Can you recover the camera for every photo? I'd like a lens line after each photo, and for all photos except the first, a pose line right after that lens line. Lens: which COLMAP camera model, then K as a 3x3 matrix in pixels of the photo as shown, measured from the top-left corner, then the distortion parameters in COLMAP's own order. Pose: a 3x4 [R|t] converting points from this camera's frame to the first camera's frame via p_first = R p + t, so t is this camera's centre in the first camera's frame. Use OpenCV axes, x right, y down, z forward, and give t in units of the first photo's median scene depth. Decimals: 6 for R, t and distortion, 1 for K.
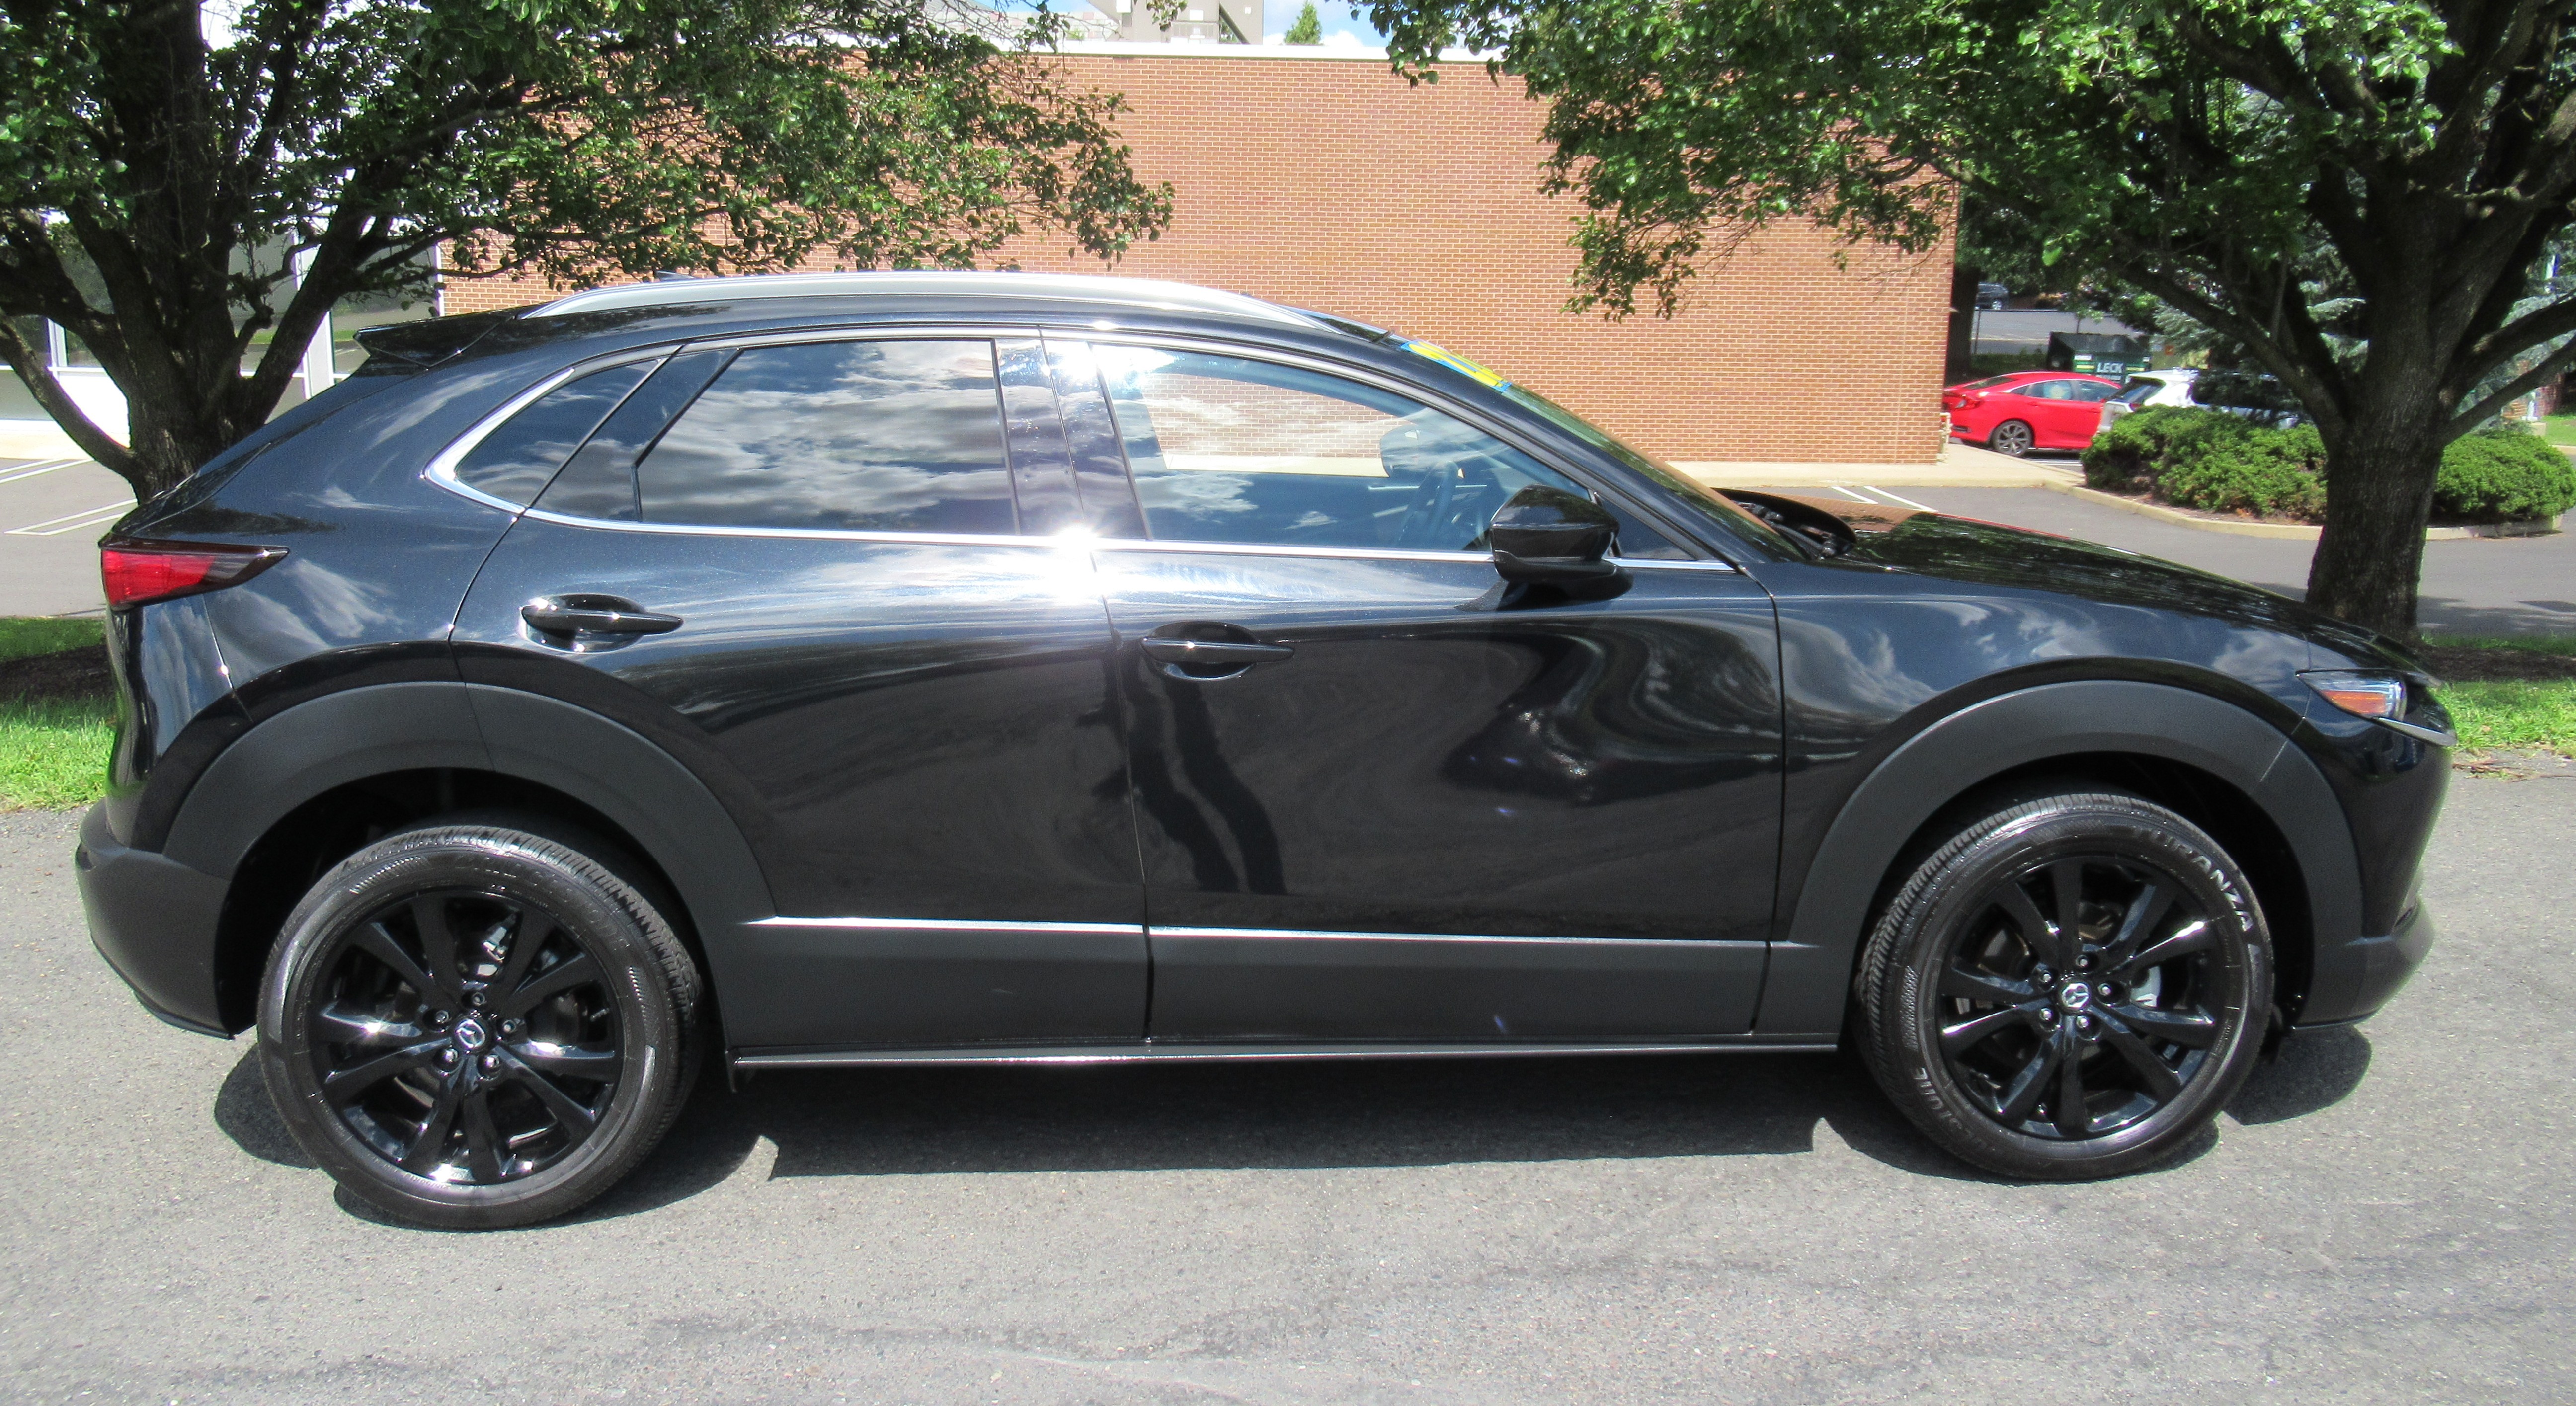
lens RADIAL K [[2006.5, 0, 1294.0], [0, 2006.5, 686.6], [0, 0, 1]] dist [0.016470, 0.005128]
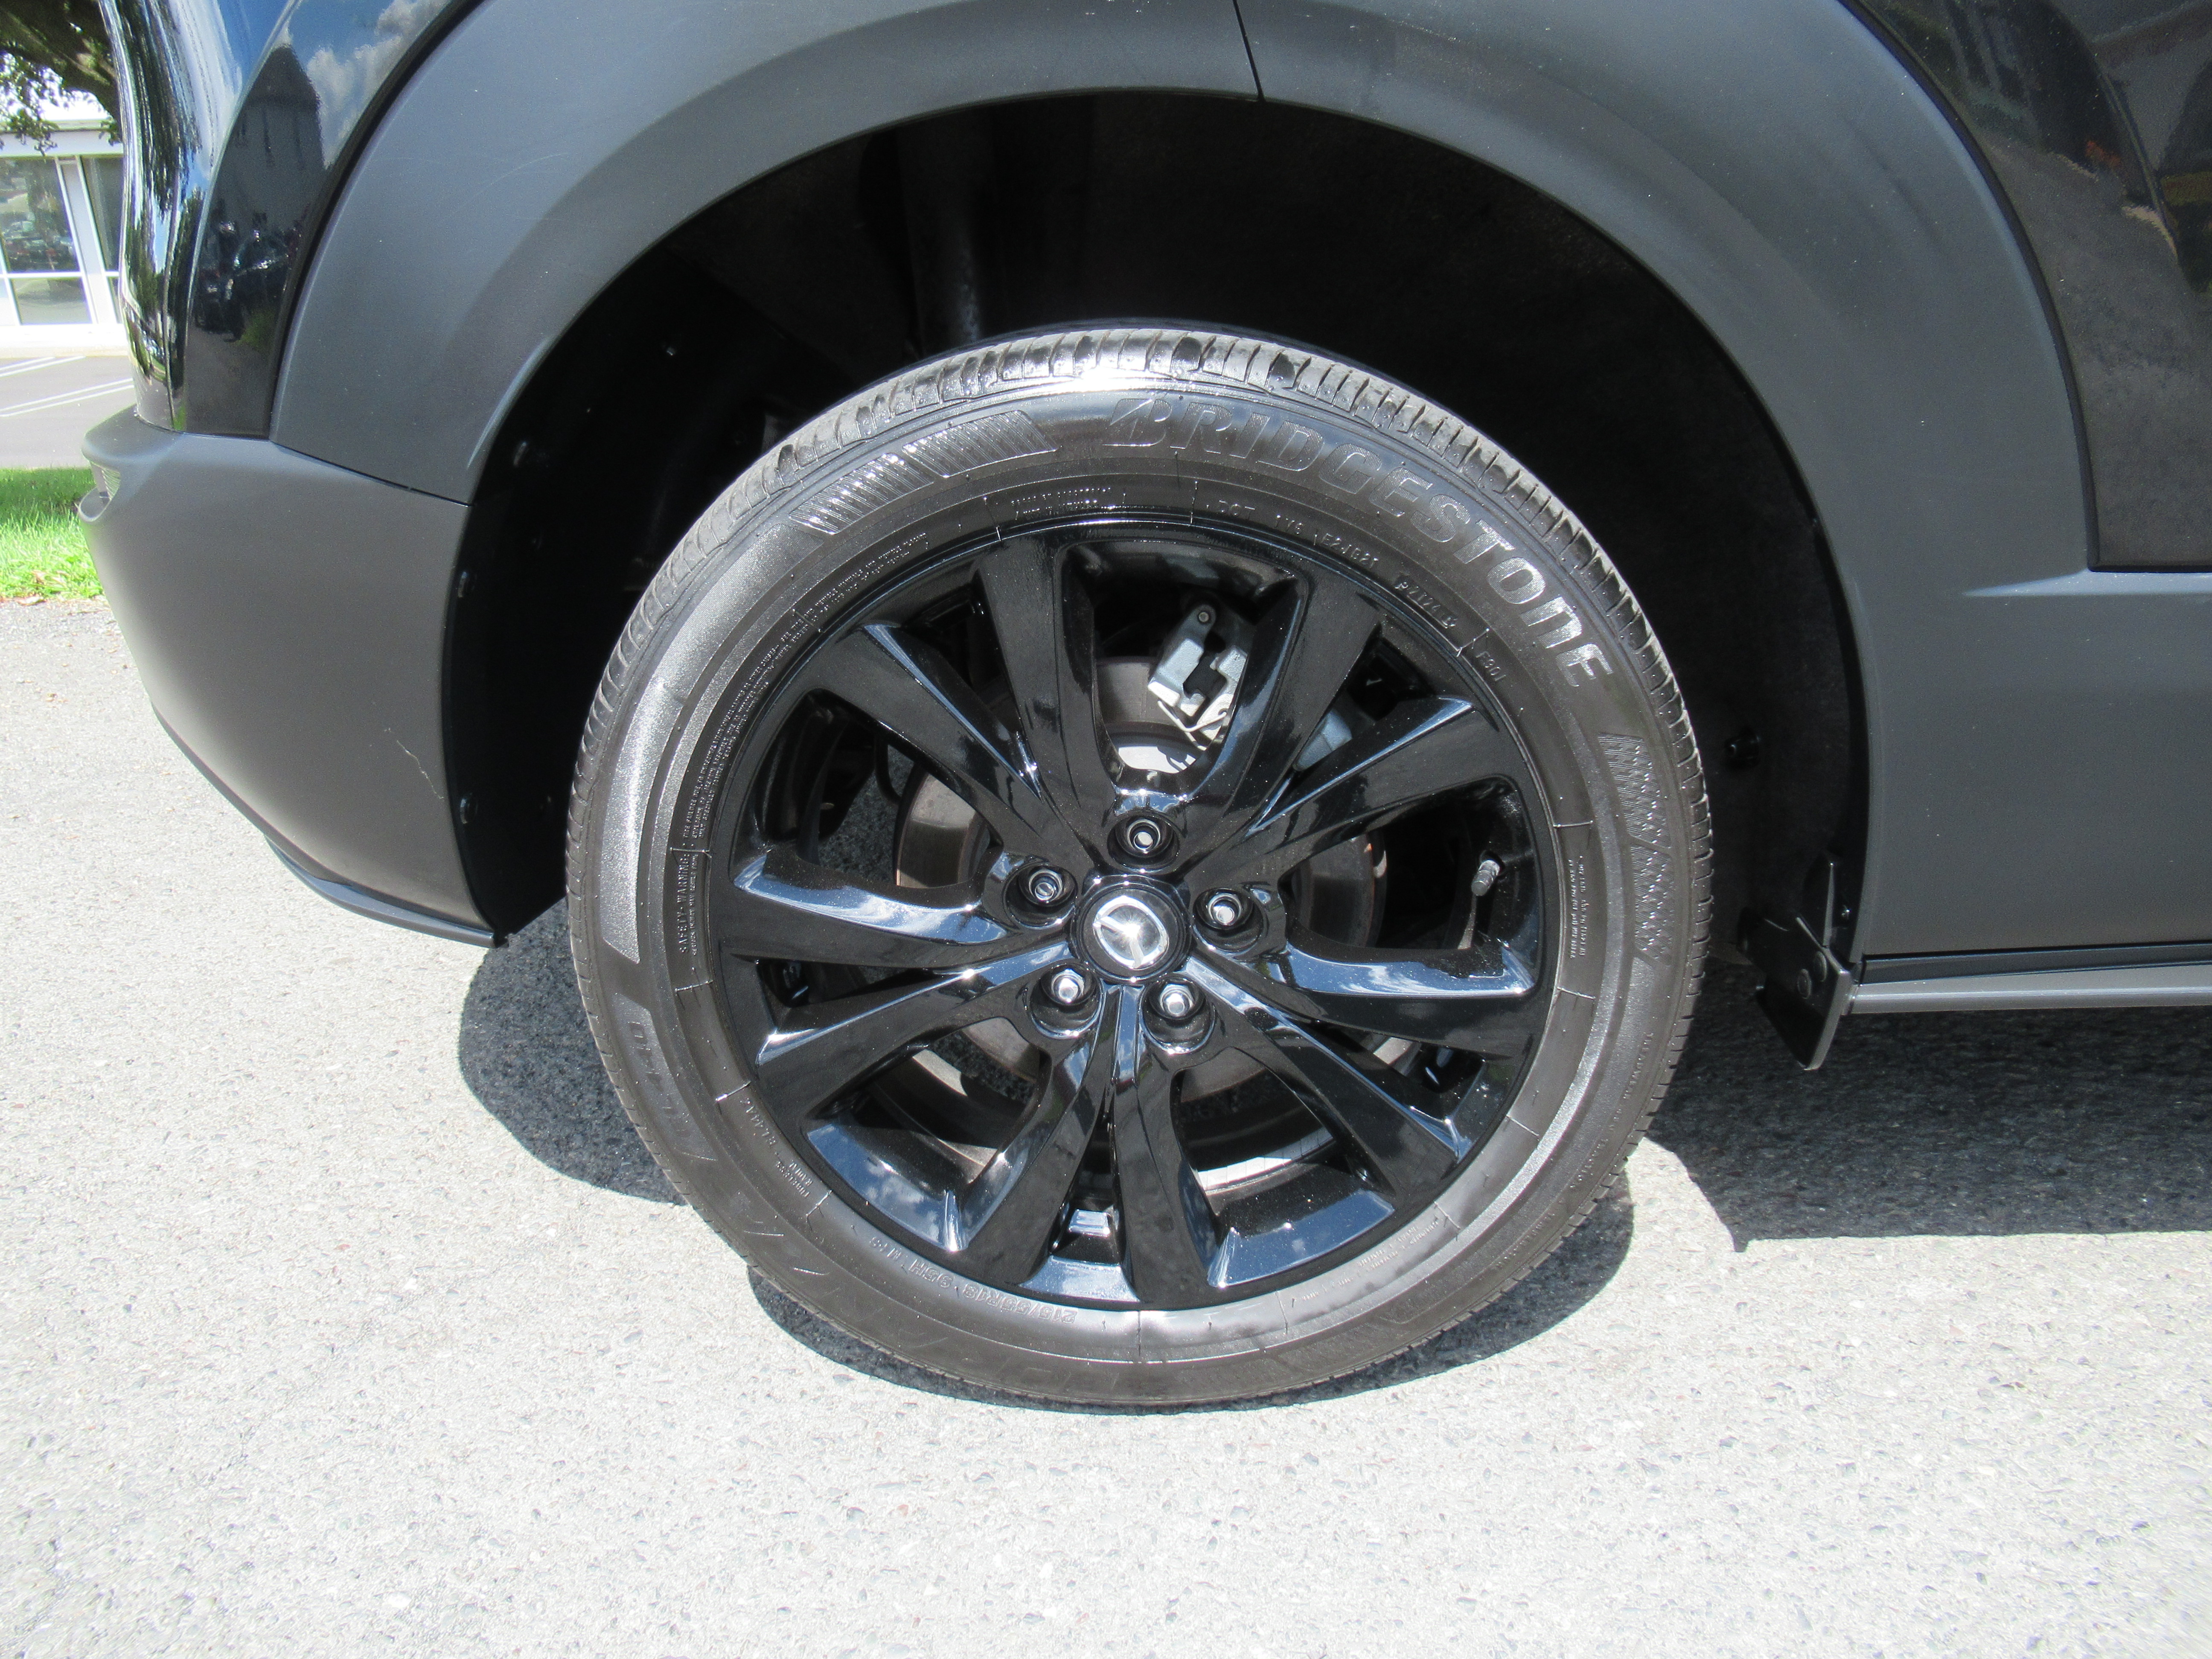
lens RADIAL K [[1604.4, 0, 1106.7], [0, 1604.4, 839.7], [0, 0, 1]] dist [0.002023, 0.003593]
pose [[0.996969, -0.016636, -0.076005, -0.388988], [0.028696, 0.986625, 0.160459, 0.108511], [0.072319, -0.162153, 0.984112, 0.711315]]
